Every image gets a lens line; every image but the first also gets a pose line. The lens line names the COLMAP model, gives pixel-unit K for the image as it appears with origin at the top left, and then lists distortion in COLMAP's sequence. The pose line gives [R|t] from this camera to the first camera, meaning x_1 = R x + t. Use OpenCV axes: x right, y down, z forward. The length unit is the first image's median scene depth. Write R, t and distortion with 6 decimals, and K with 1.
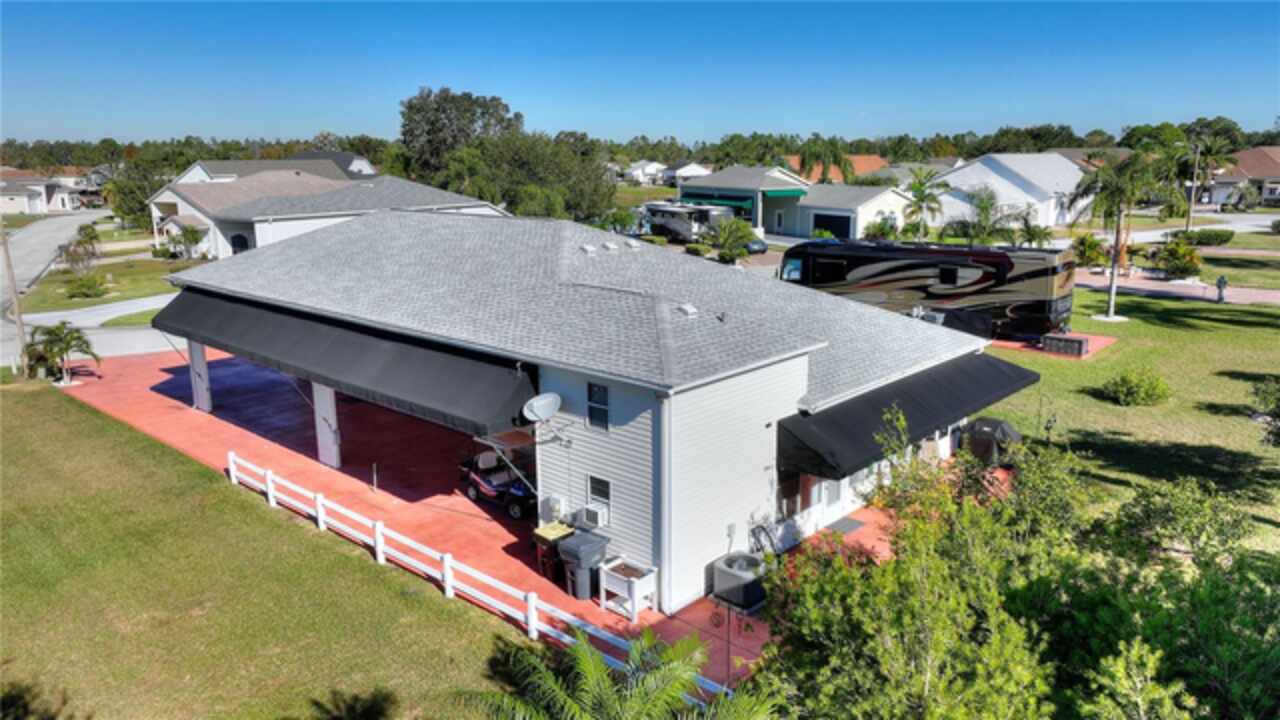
lens RADIAL K [[896.2, 0, 644.1], [0, 896.2, 360.1], [0, 0, 1]] dist [-0.003673, 0.026240]
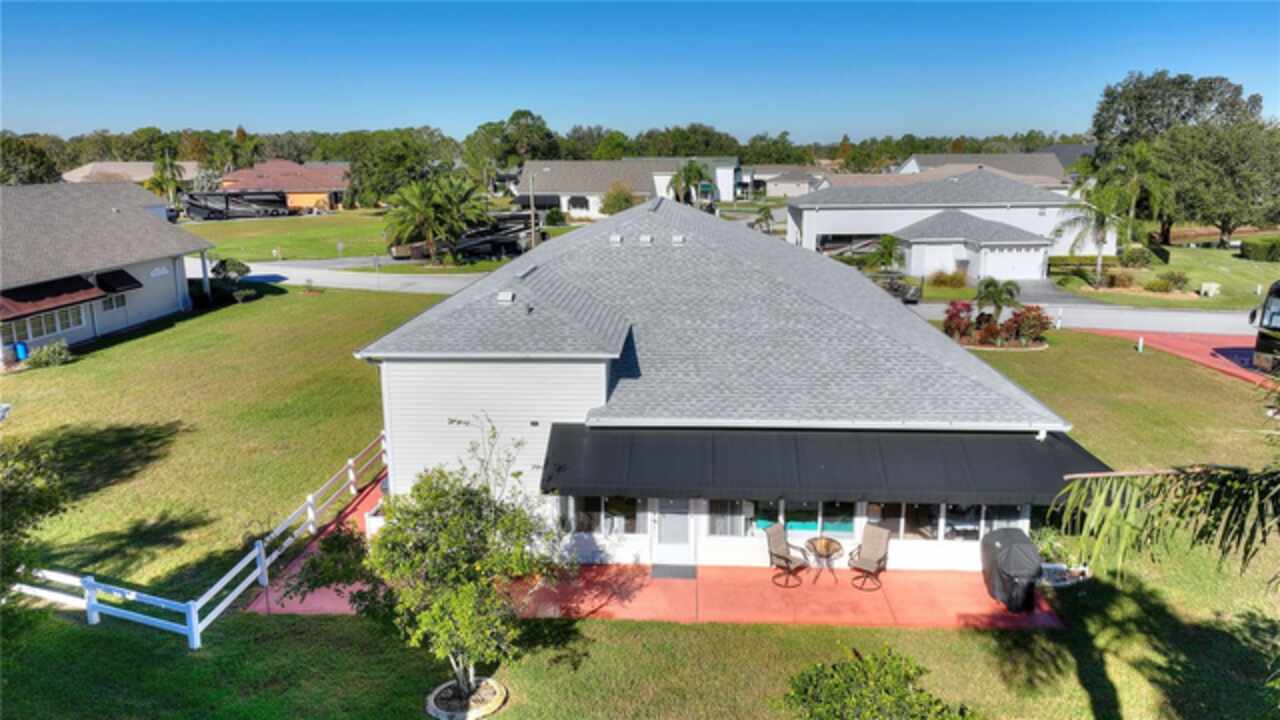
lens RADIAL K [[896.2, 0, 644.1], [0, 896.2, 360.1], [0, 0, 1]] dist [-0.003673, 0.026240]
pose [[0.638202, 0.177477, -0.749133, 0.760819], [-0.172253, 0.981314, 0.085736, -0.081935], [0.750351, 0.074323, 0.656848, 0.351449]]
